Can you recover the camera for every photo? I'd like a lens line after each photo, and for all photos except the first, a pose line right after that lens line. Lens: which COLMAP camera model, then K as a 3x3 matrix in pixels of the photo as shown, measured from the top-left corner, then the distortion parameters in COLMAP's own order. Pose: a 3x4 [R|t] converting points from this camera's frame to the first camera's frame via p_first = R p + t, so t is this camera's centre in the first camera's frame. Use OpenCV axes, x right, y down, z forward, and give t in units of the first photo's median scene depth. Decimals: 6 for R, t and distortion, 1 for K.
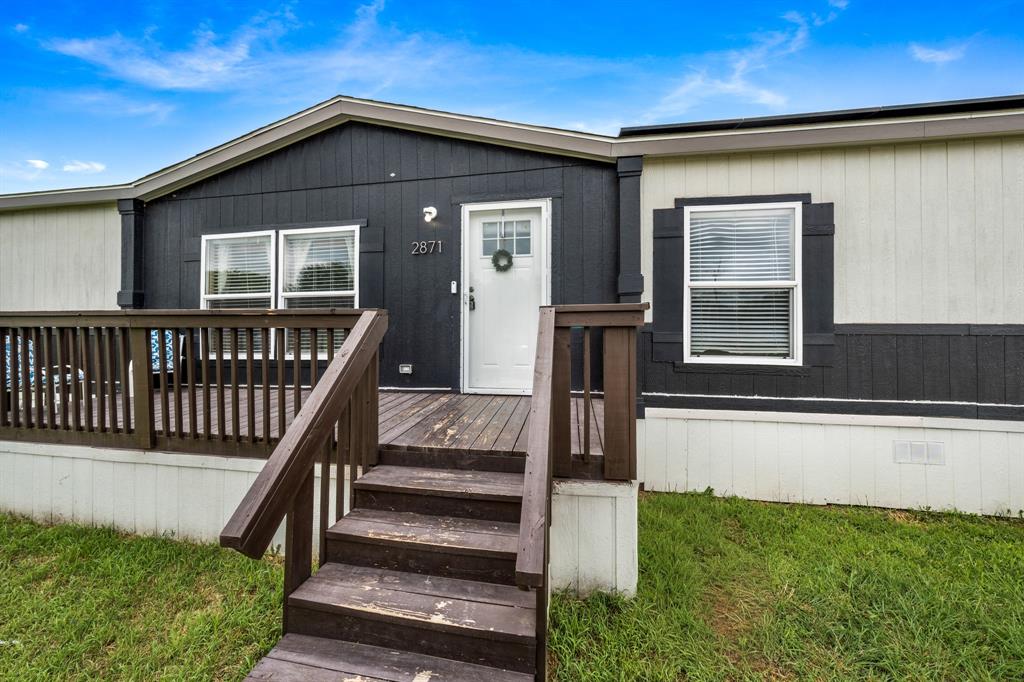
lens RADIAL K [[350.7, 0, 509.7], [0, 350.7, 336.8], [0, 0, 1]] dist [-0.001537, -0.000047]
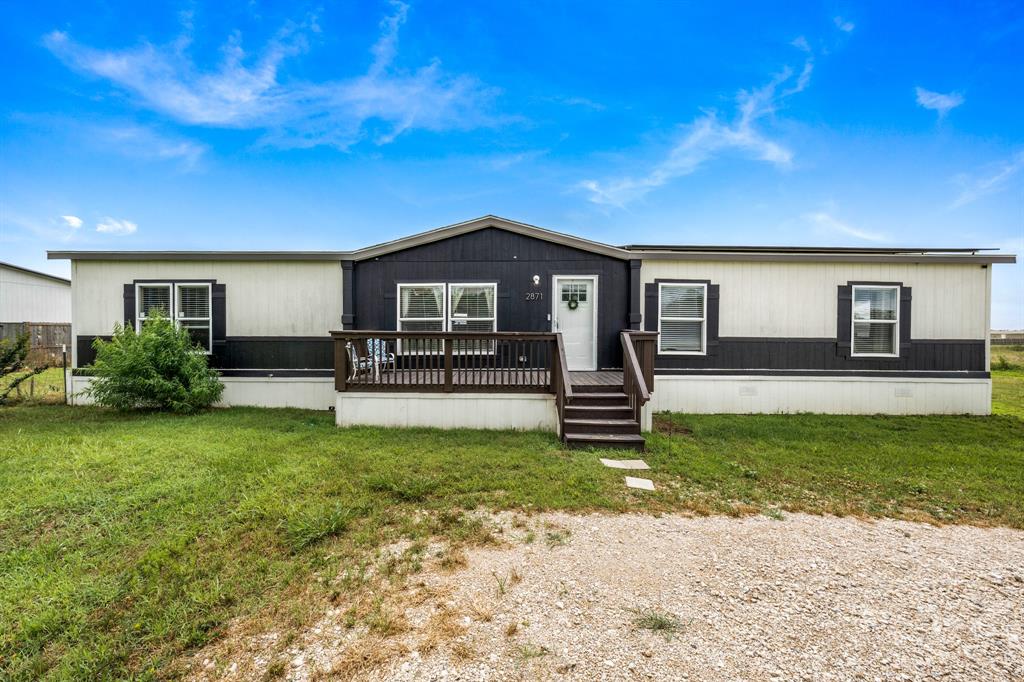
lens RADIAL K [[350.7, 0, 509.7], [0, 350.7, 336.8], [0, 0, 1]] dist [-0.001537, -0.000047]
pose [[0.988359, -0.004213, 0.152085, -0.677649], [-0.001377, 0.999328, 0.036633, -0.103406], [-0.152137, -0.036416, 0.987688, -0.923863]]
